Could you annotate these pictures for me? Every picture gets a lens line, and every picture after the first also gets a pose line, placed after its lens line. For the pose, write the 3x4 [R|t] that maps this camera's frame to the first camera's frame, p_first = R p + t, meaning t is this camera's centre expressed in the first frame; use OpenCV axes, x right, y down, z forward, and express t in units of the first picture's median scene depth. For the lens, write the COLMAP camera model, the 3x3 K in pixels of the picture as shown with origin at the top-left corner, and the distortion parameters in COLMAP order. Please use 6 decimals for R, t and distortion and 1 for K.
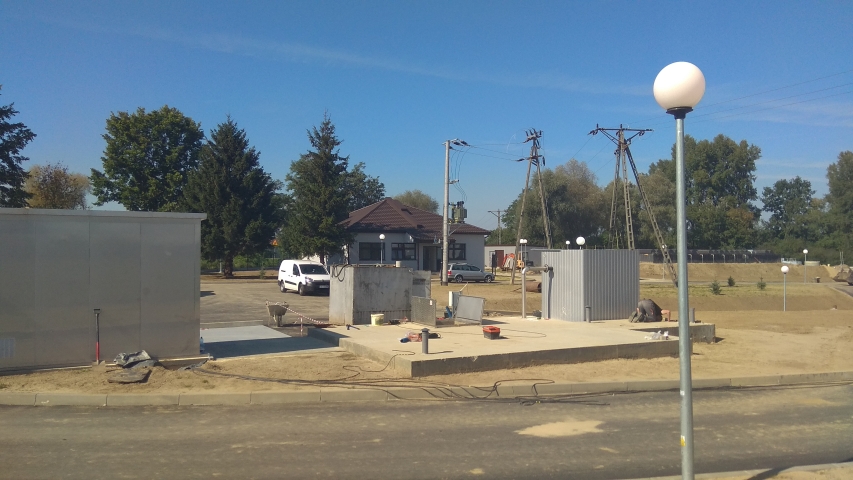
lens RADIAL K [[616.0, 0, 422.5], [0, 616.0, 239.8], [0, 0, 1]] dist [0.004391, -0.061847]
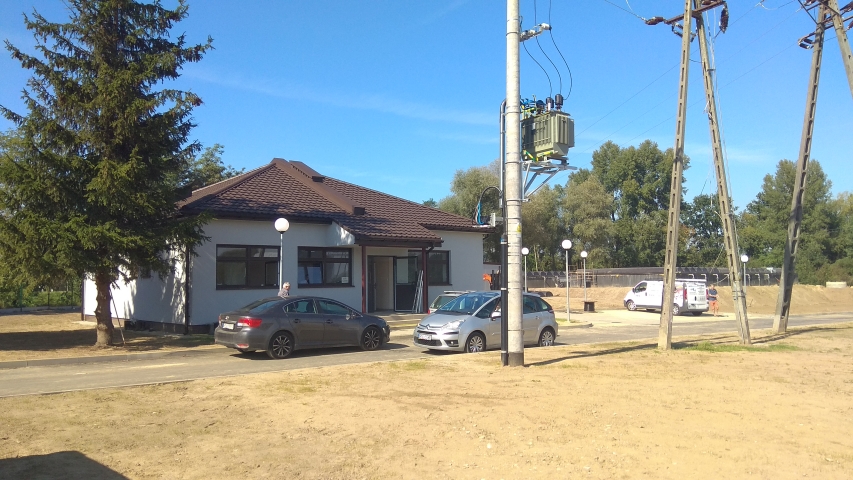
lens RADIAL K [[655.8, 0, 442.6], [0, 655.8, 258.9], [0, 0, 1]] dist [-0.003657, -0.002933]
pose [[0.972900, -0.006673, 0.231129, -0.056707], [0.009724, 0.999880, -0.012063, 0.019502], [-0.231021, 0.013983, 0.972848, 0.535746]]
